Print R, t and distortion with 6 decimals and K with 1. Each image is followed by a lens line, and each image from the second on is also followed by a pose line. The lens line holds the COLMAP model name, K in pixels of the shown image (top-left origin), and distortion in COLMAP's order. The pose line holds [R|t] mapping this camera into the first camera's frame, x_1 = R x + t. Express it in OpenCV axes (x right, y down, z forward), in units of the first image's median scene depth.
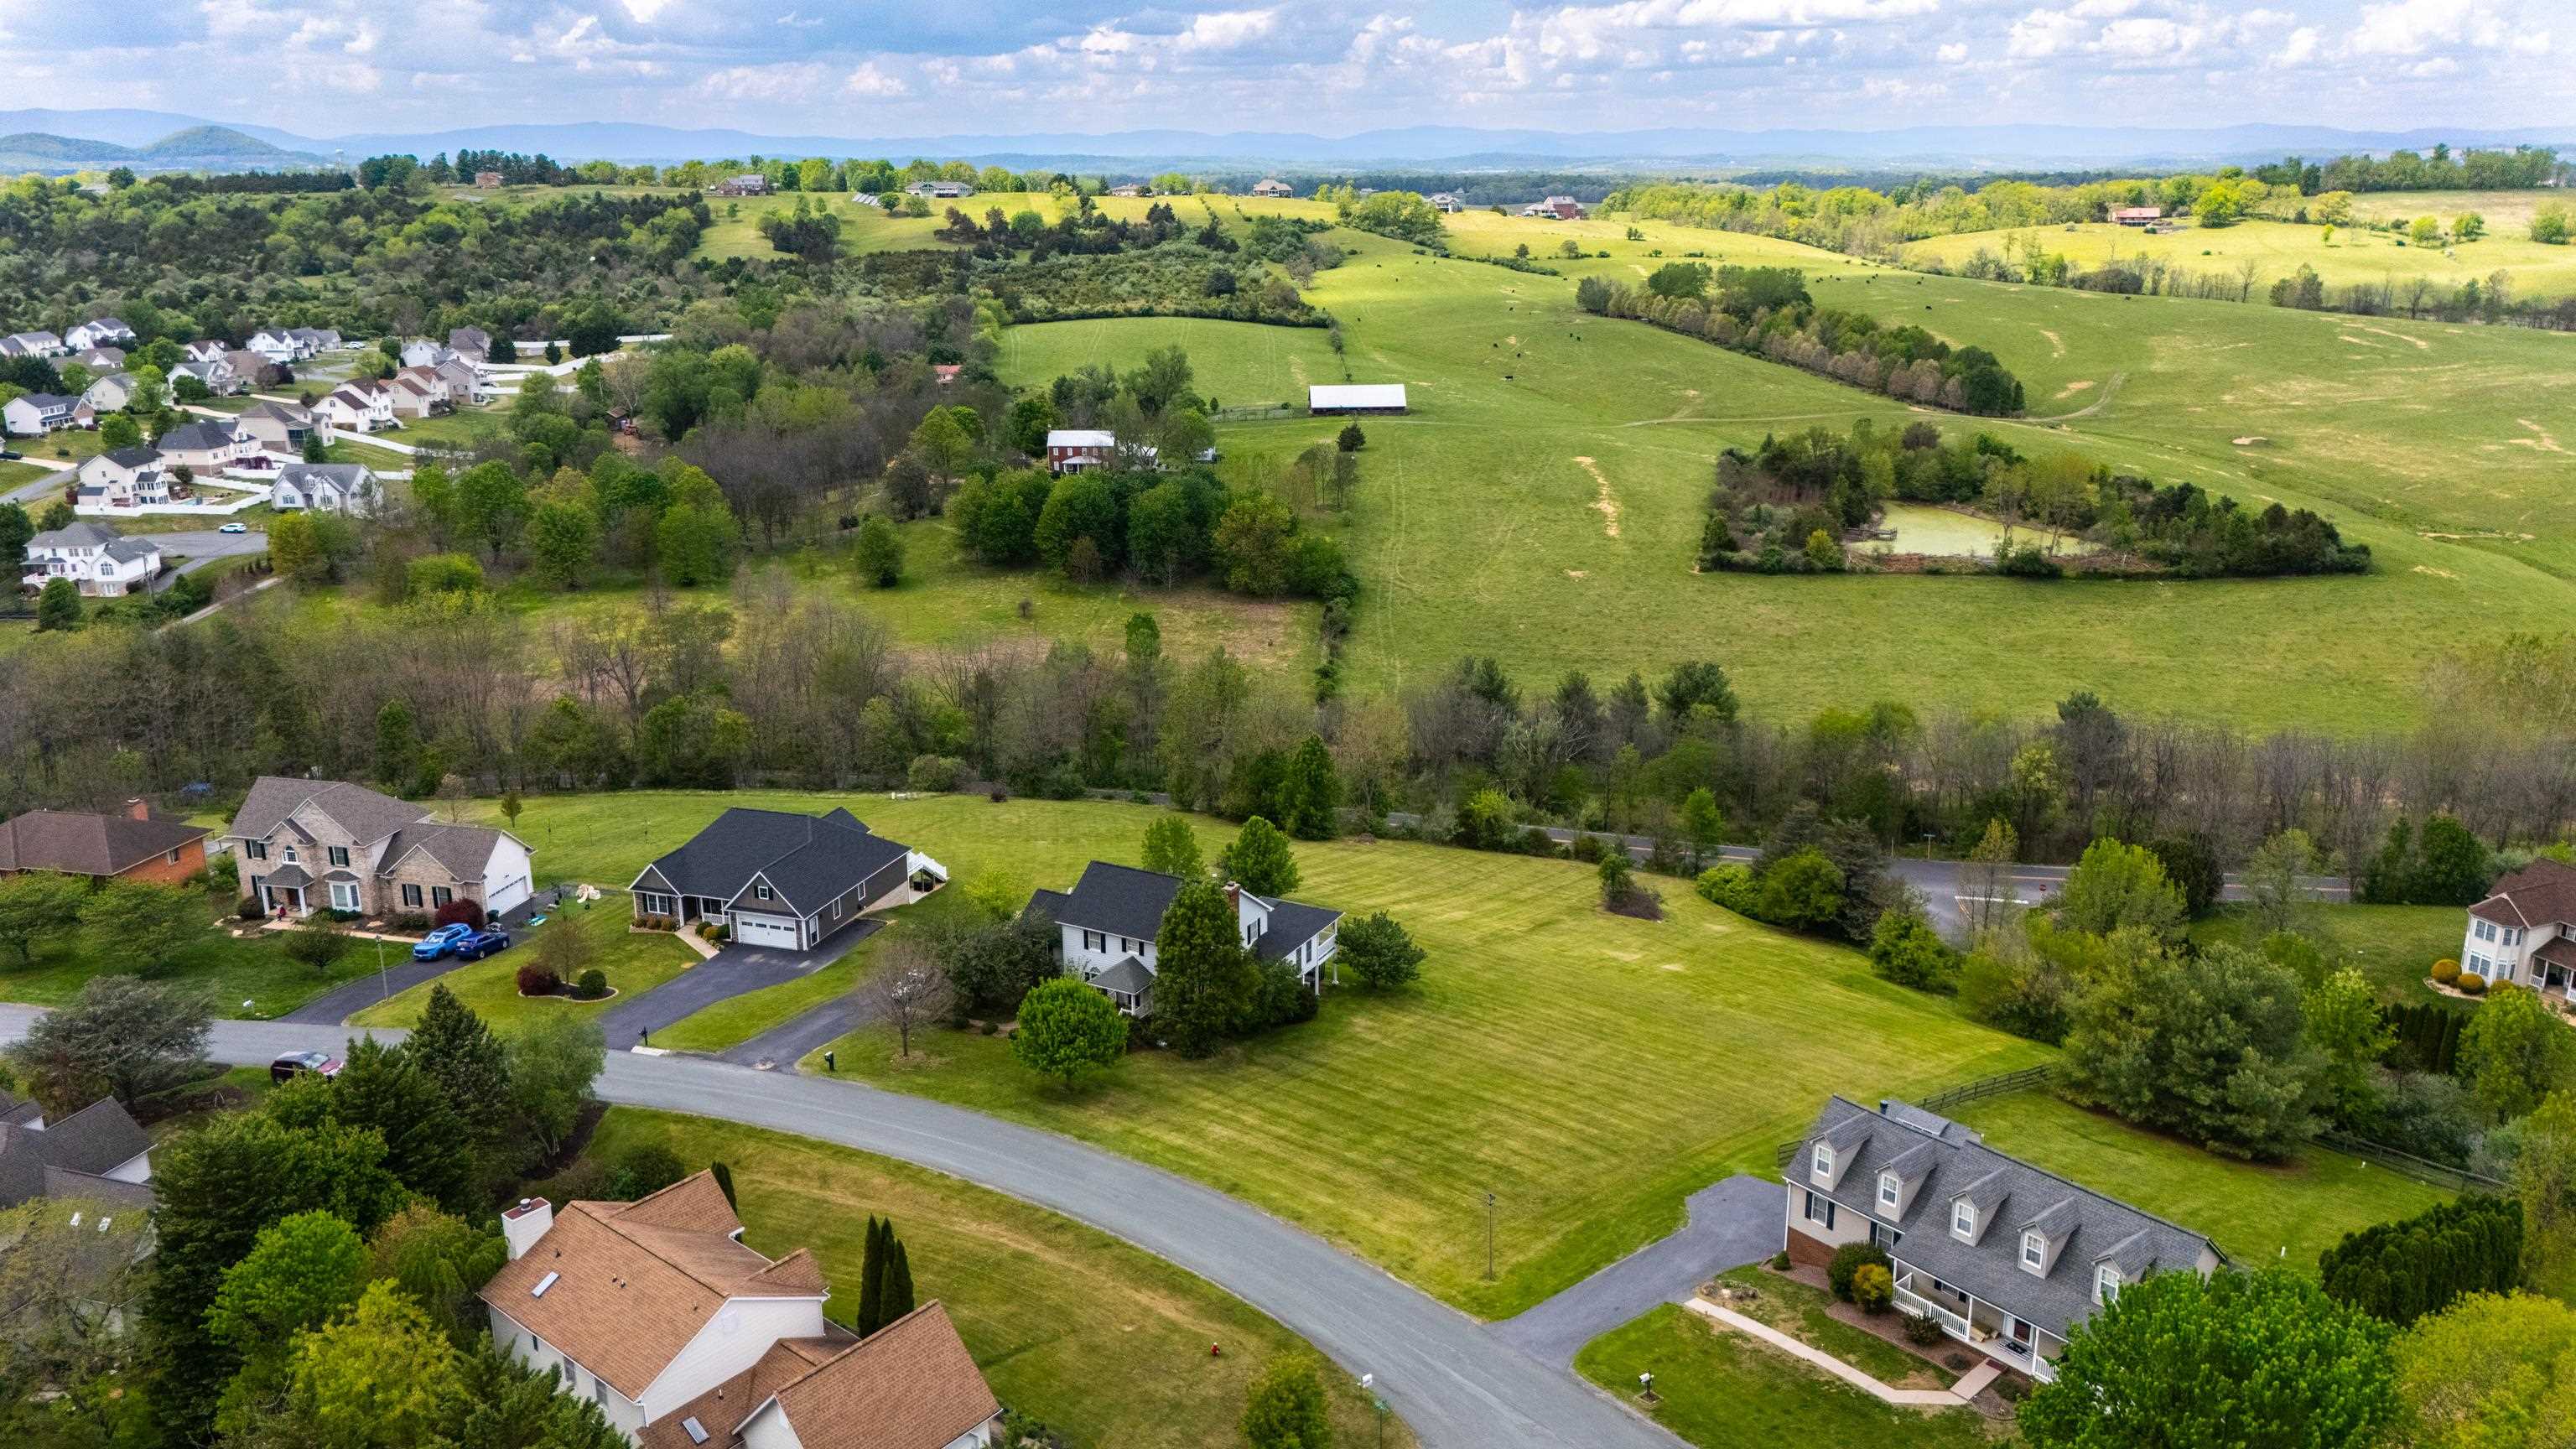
lens RADIAL K [[1896.6, 0, 1283.5], [0, 1896.6, 732.2], [0, 0, 1]] dist [0.075337, -0.075593]
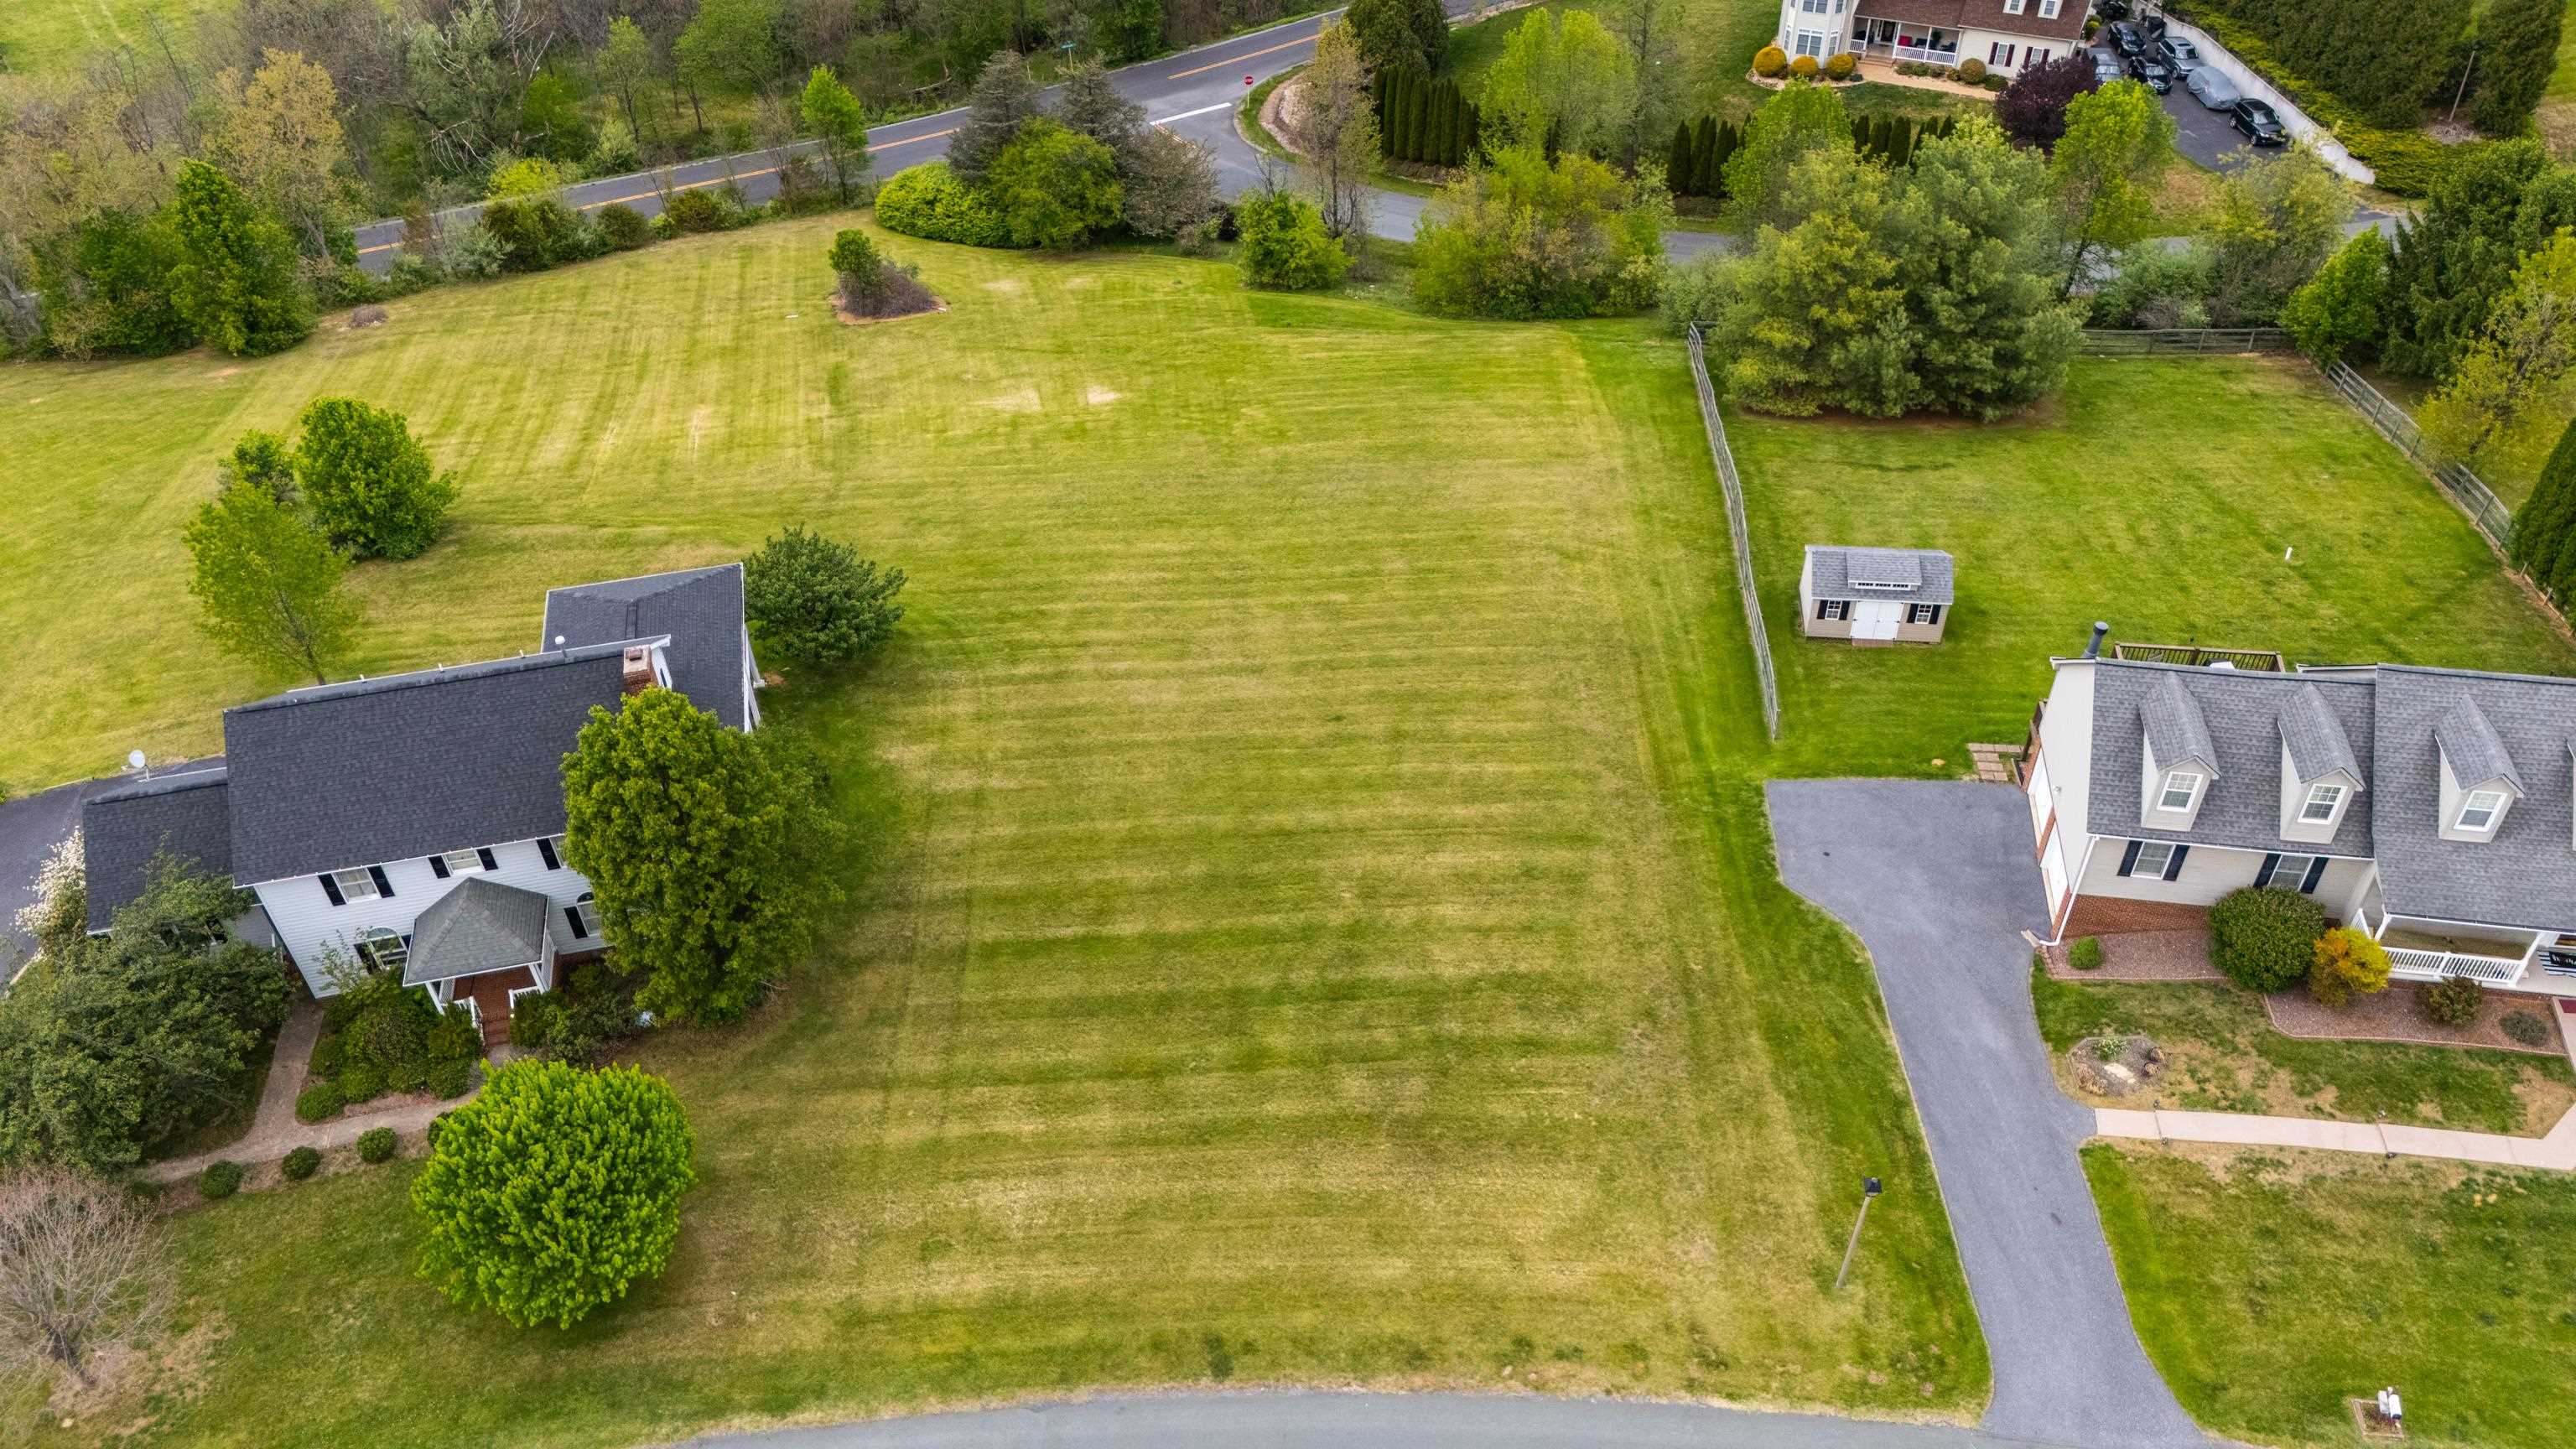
lens RADIAL K [[1896.6, 0, 1288.2], [0, 1896.6, 732.7], [0, 0, 1]] dist [0.075337, -0.075593]
pose [[0.753625, -0.446416, 0.482454, -0.120478], [0.207698, 0.858114, 0.469577, -0.074396], [-0.623627, -0.253680, 0.739416, 0.483147]]
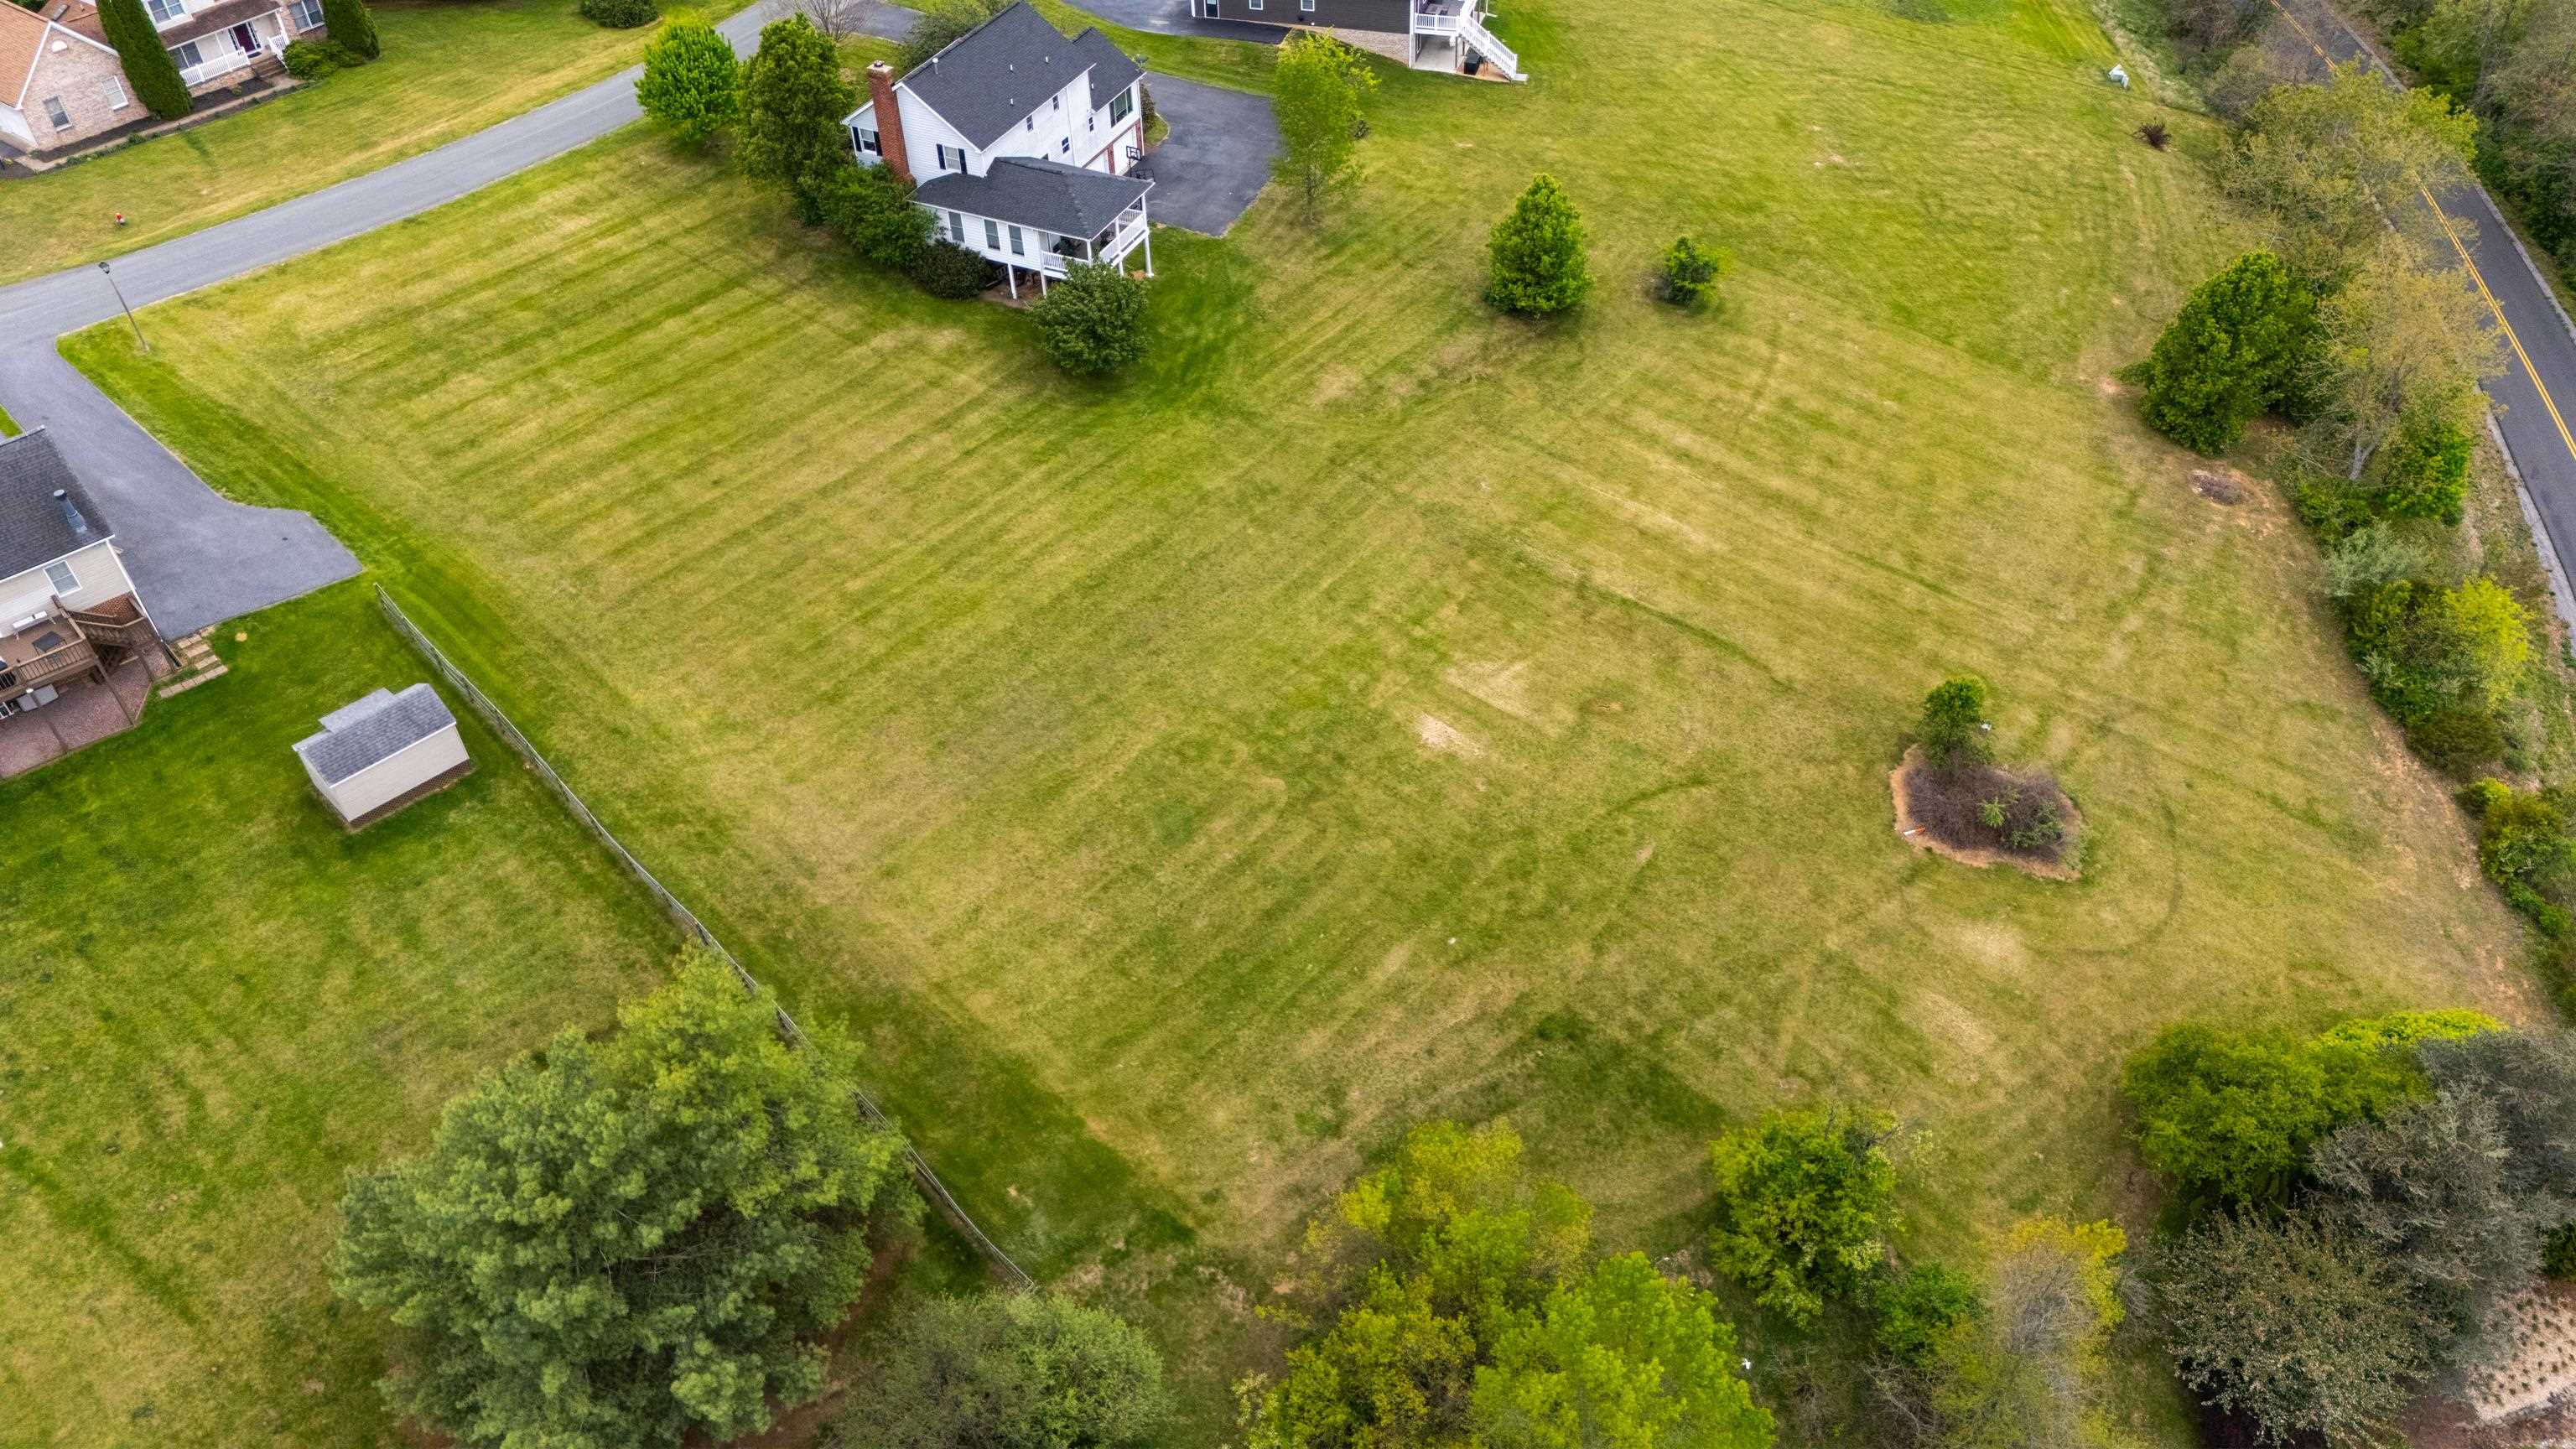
lens RADIAL K [[1896.6, 0, 1289.9], [0, 1896.6, 727.5], [0, 0, 1]] dist [0.075337, -0.075593]
pose [[0.052504, 0.675064, -0.735889, 0.653938], [-0.258032, 0.721051, 0.643043, -0.240785], [0.964709, 0.156121, 0.212047, 0.898652]]
